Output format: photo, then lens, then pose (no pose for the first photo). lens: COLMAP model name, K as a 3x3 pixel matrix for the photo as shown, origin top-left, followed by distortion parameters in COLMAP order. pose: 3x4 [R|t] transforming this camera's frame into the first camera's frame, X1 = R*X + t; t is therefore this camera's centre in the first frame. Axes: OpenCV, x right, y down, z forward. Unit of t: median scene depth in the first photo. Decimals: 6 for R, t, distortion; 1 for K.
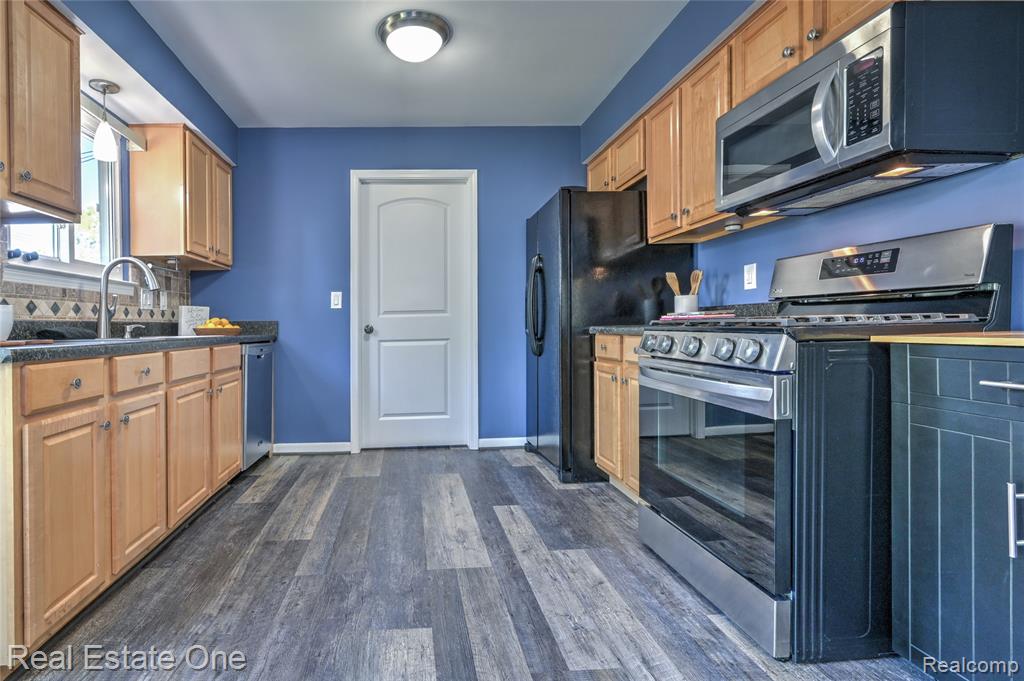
lens RADIAL K [[499.1, 0, 431.2], [0, 499.1, 331.2], [0, 0, 1]] dist [0.000039, 0.000277]
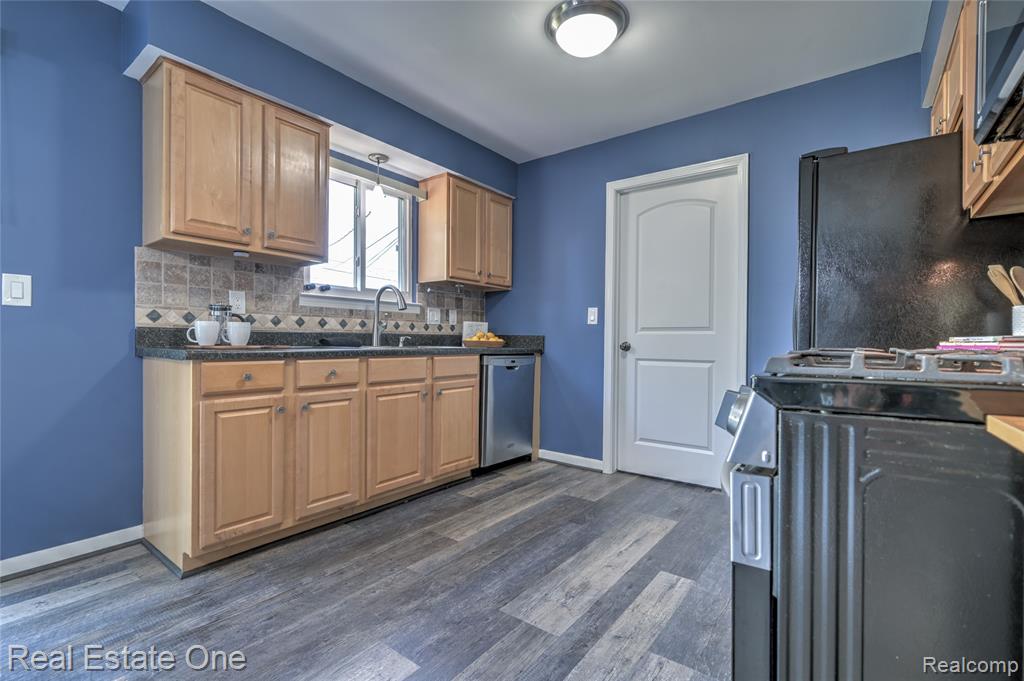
lens RADIAL K [[469.0, 0, 512.0], [0, 469.0, 340.5], [0, 0, 1]] dist [-0.001699, -0.000078]
pose [[0.768961, 0.028215, -0.638673, 0.391533], [-0.032852, 0.999450, 0.004600, -0.016863], [0.638451, 0.017445, 0.769465, 0.243131]]
